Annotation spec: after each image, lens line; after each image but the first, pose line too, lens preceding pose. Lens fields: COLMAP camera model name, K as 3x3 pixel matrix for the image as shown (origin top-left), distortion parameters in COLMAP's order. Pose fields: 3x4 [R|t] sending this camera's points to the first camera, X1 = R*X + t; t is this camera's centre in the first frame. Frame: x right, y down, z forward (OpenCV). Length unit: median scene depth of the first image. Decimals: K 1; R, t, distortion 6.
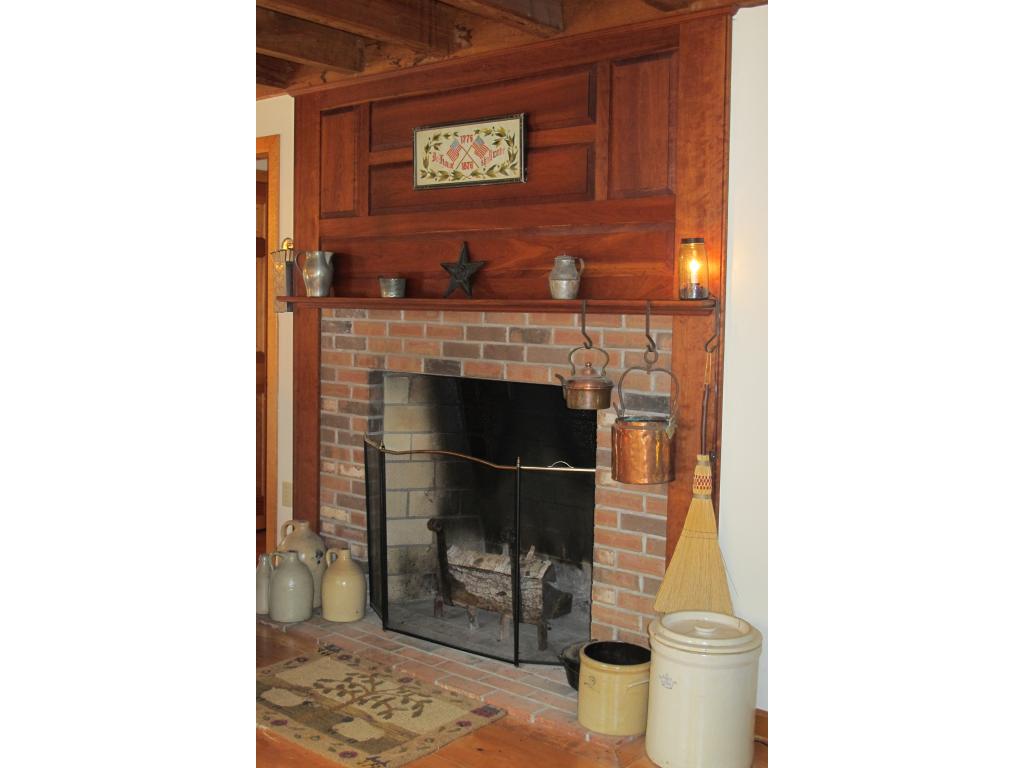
lens RADIAL K [[1005.1, 0, 512.8], [0, 1005.1, 383.0], [0, 0, 1]] dist [-0.067869, 0.000000]
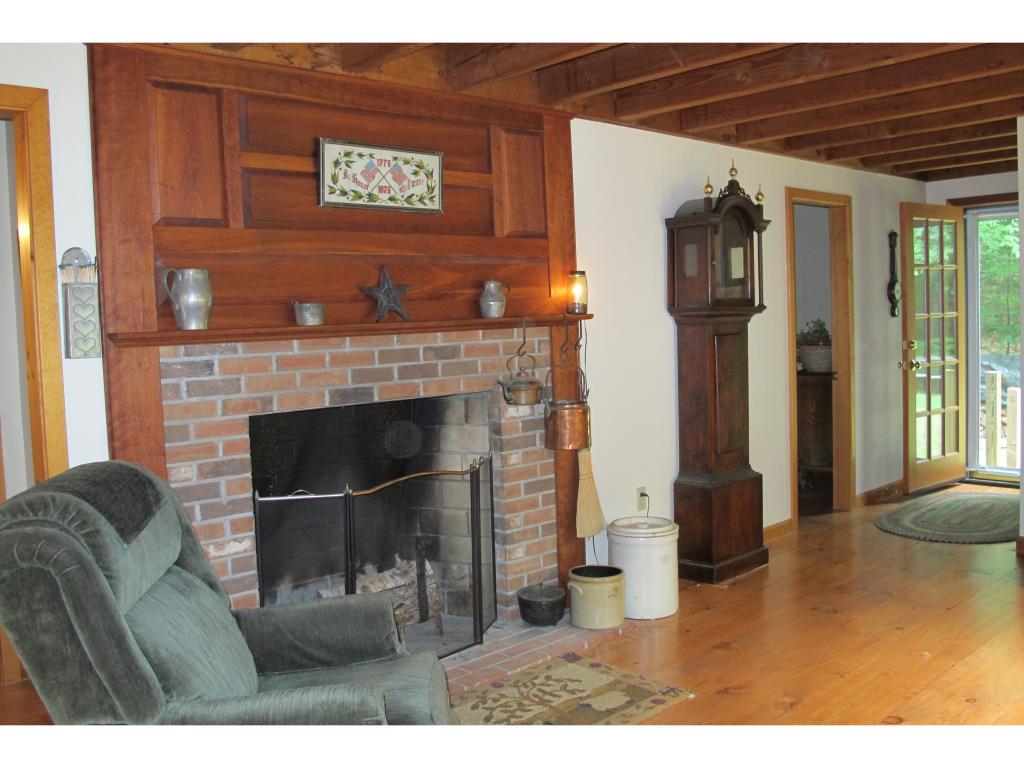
lens RADIAL K [[925.4, 0, 508.7], [0, 925.4, 384.3], [0, 0, 1]] dist [-0.109504, 0.021953]
pose [[0.138310, -0.093893, 0.985928, -0.947371], [0.115514, 0.990231, 0.078098, -0.080962], [-0.983629, 0.103087, 0.147804, 0.756539]]
